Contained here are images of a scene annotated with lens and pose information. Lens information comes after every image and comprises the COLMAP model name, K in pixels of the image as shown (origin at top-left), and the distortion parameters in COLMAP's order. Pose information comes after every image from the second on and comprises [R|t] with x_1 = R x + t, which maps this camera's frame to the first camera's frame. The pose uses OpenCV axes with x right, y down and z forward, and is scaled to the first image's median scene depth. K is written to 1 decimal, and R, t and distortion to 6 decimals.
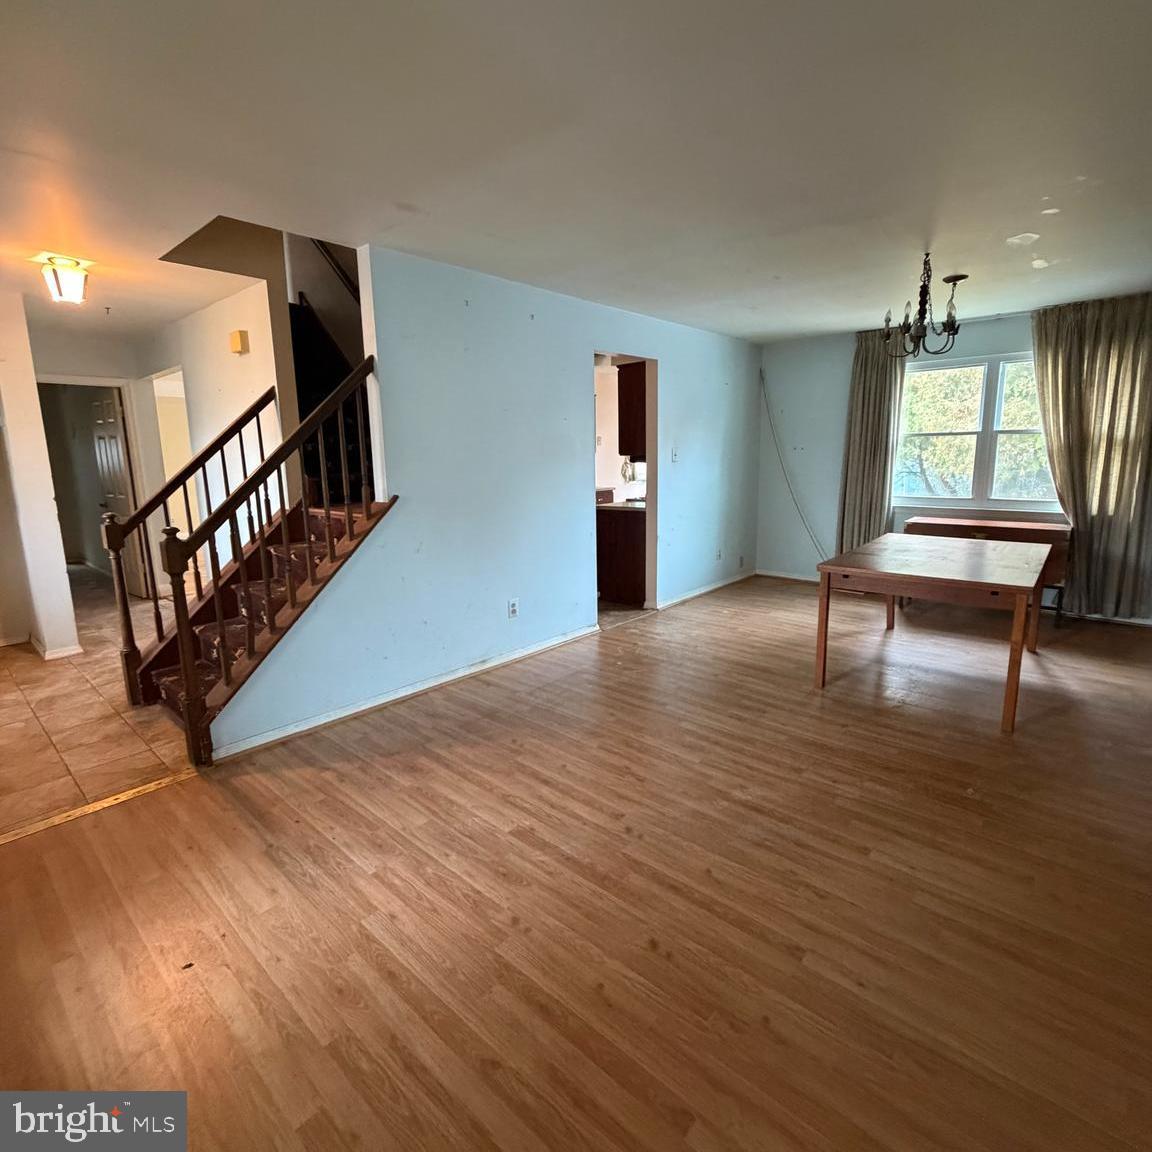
lens RADIAL K [[601.0, 0, 576.0], [0, 601.0, 576.0], [0, 0, 1]] dist [-0.001463, 0.000075]
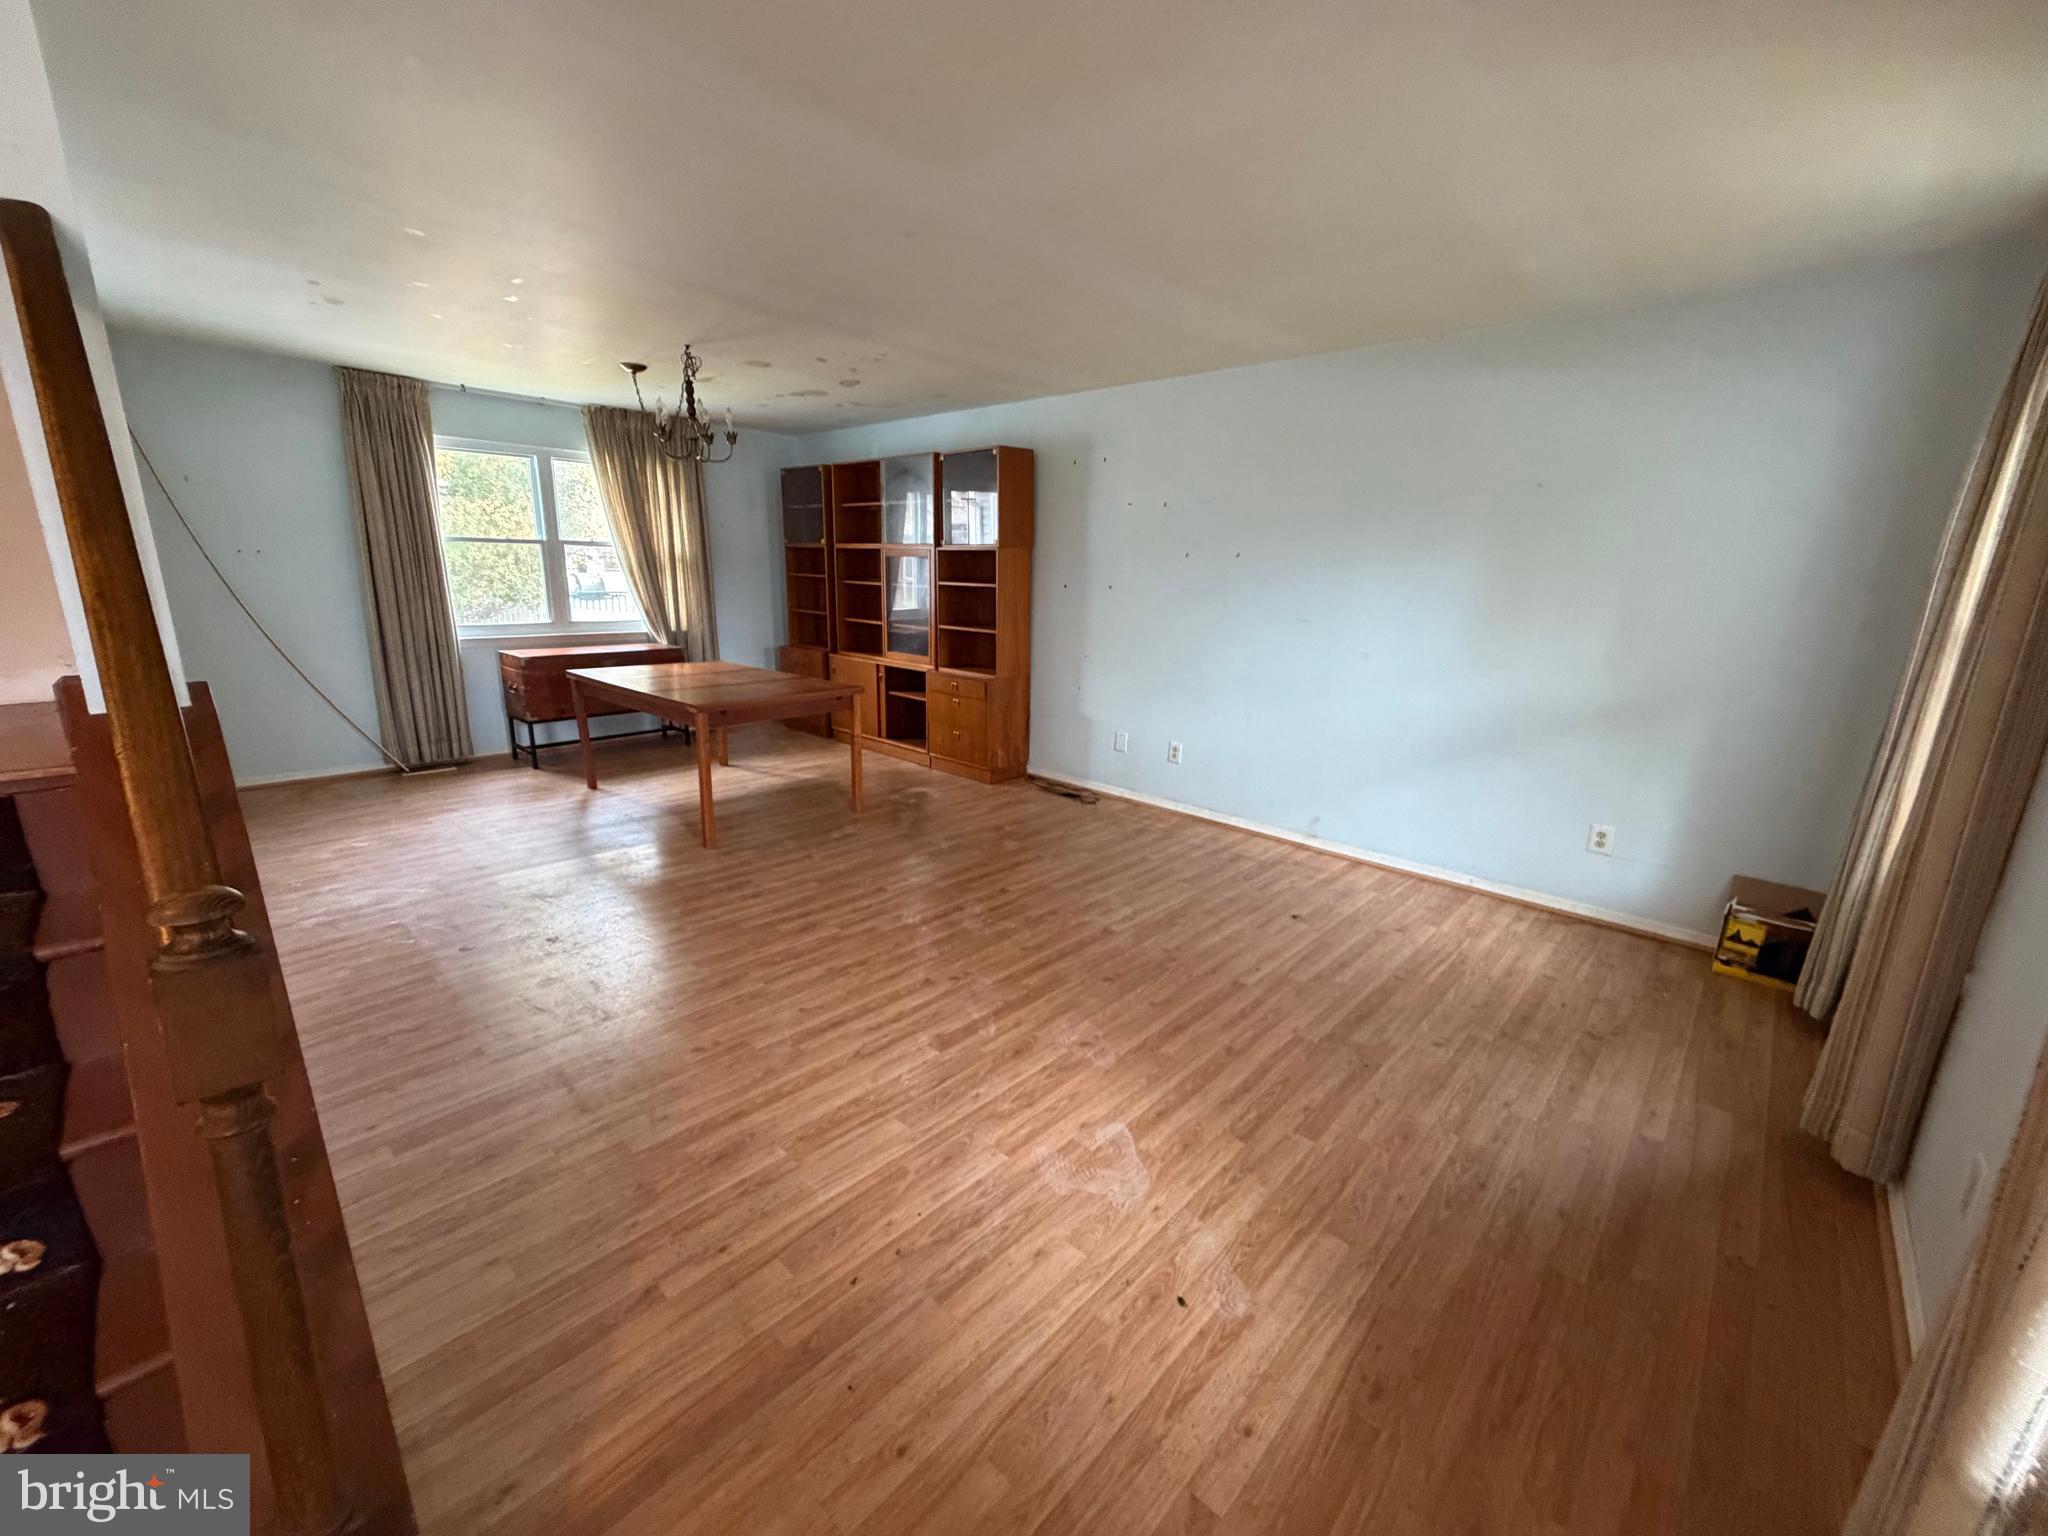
lens RADIAL K [[819.3, 0, 1024.0], [0, 819.3, 768.0], [0, 0, 1]] dist [0.000554, 0.000102]
pose [[0.026583, -0.224258, 0.974167, -0.970991], [0.176719, 0.960217, 0.216224, -0.134910], [-0.983902, 0.166406, 0.065156, 0.677407]]
